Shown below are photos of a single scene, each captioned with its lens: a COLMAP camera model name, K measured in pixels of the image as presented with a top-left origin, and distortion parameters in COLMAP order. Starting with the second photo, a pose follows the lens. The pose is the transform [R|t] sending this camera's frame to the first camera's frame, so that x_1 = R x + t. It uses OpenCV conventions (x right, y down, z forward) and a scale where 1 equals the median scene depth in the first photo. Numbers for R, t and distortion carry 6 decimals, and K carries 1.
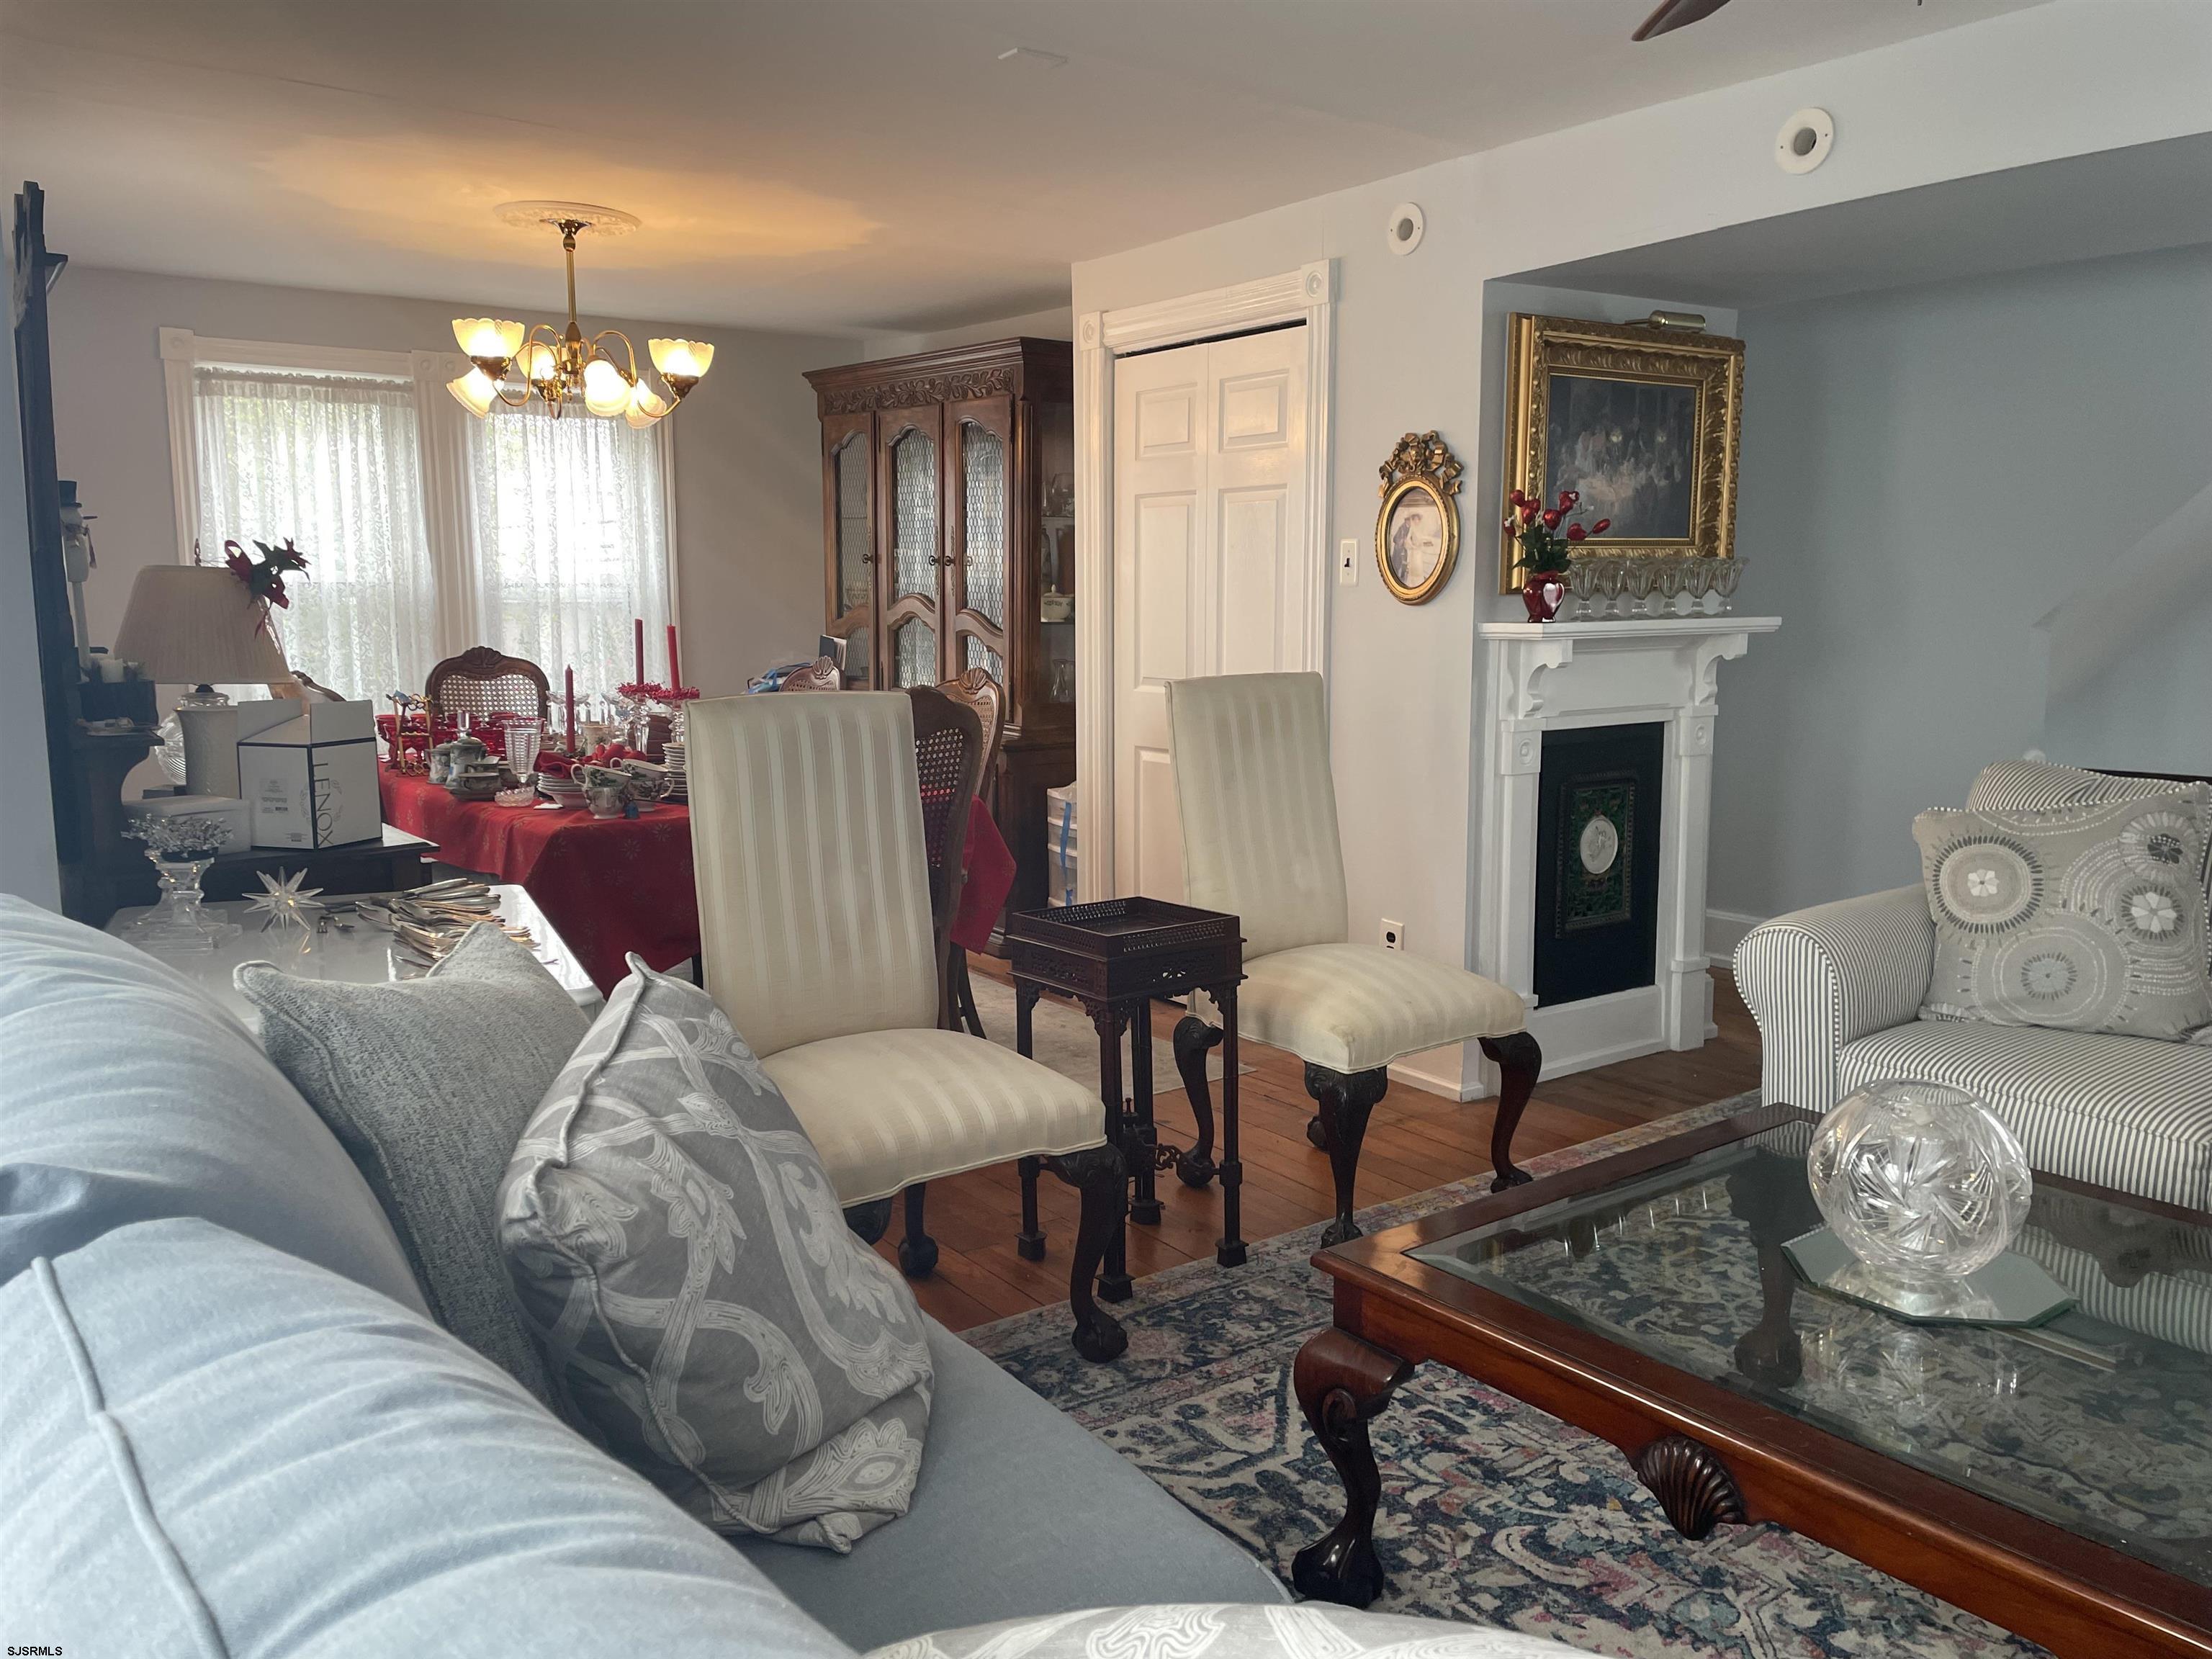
lens RADIAL K [[1673.4, 0, 1096.7], [0, 1673.4, 805.1], [0, 0, 1]] dist [0.090224, -0.110020]
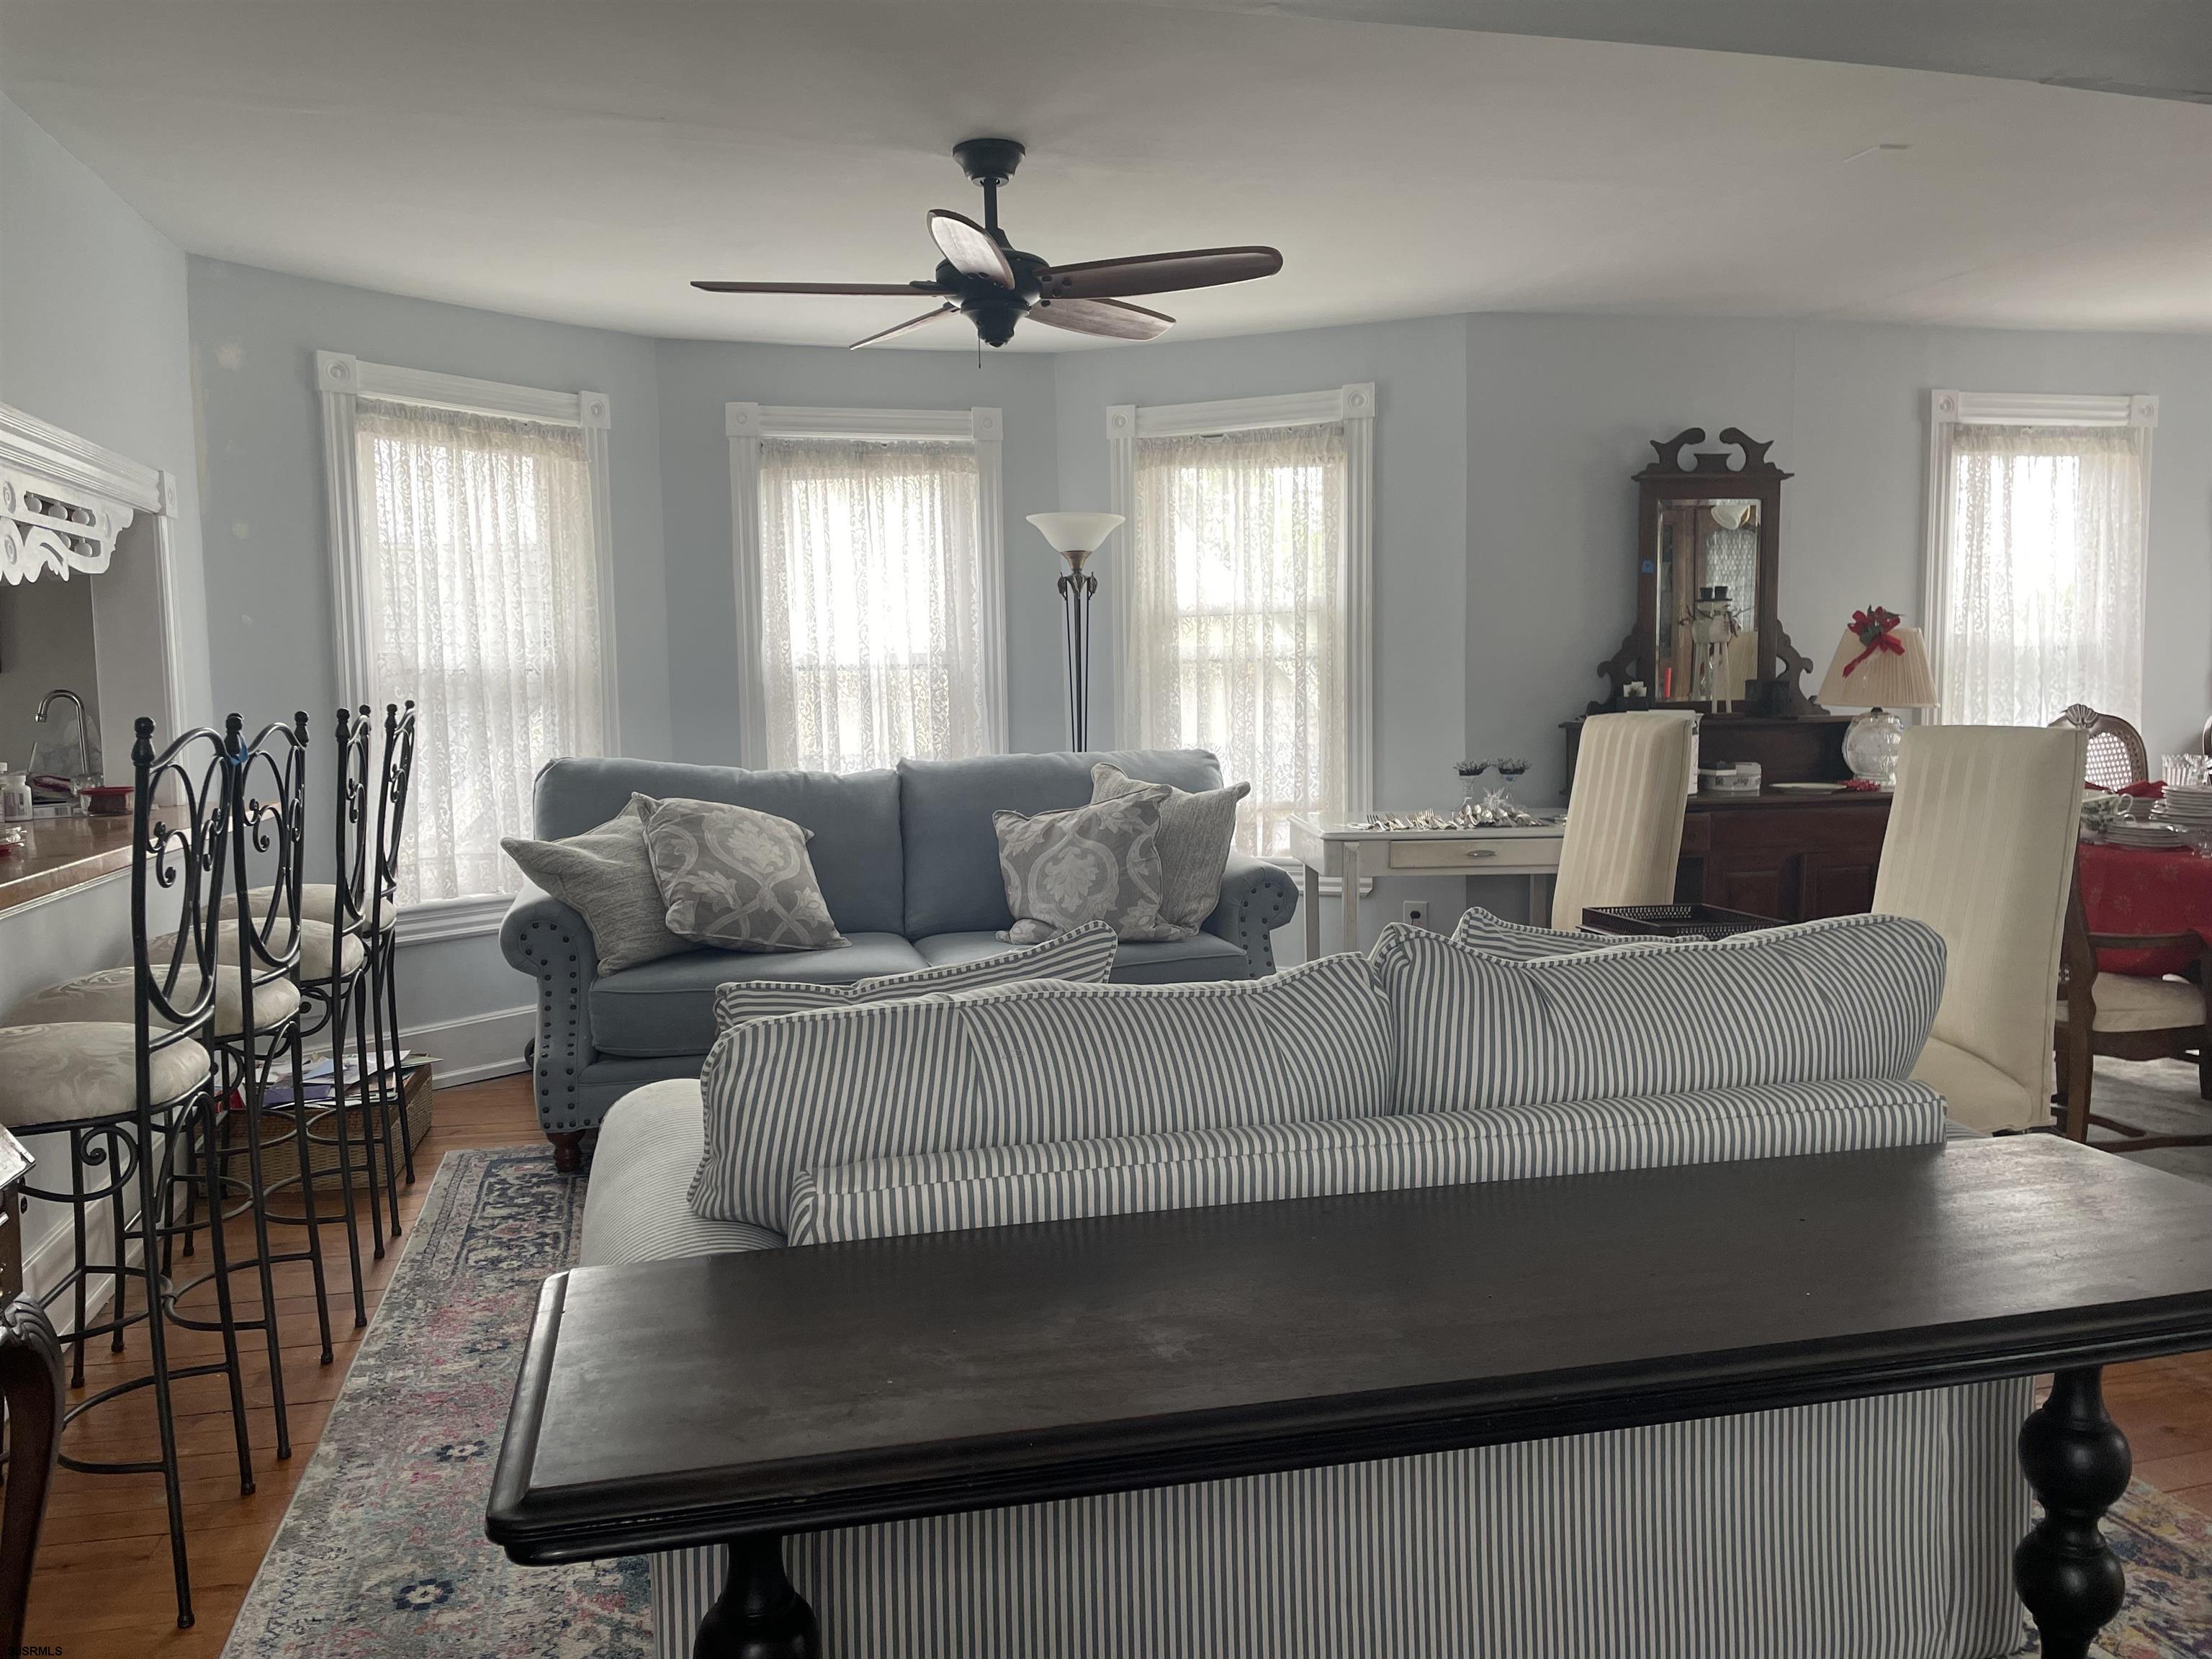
lens RADIAL K [[1651.6, 0, 1093.9], [0, 1651.6, 829.0], [0, 0, 1]] dist [0.098117, -0.130350]
pose [[-0.370105, 0.092583, -0.924365, 1.310679], [-0.100906, 0.985128, 0.139071, -0.121434], [0.923494, 0.144745, -0.355258, 1.079032]]
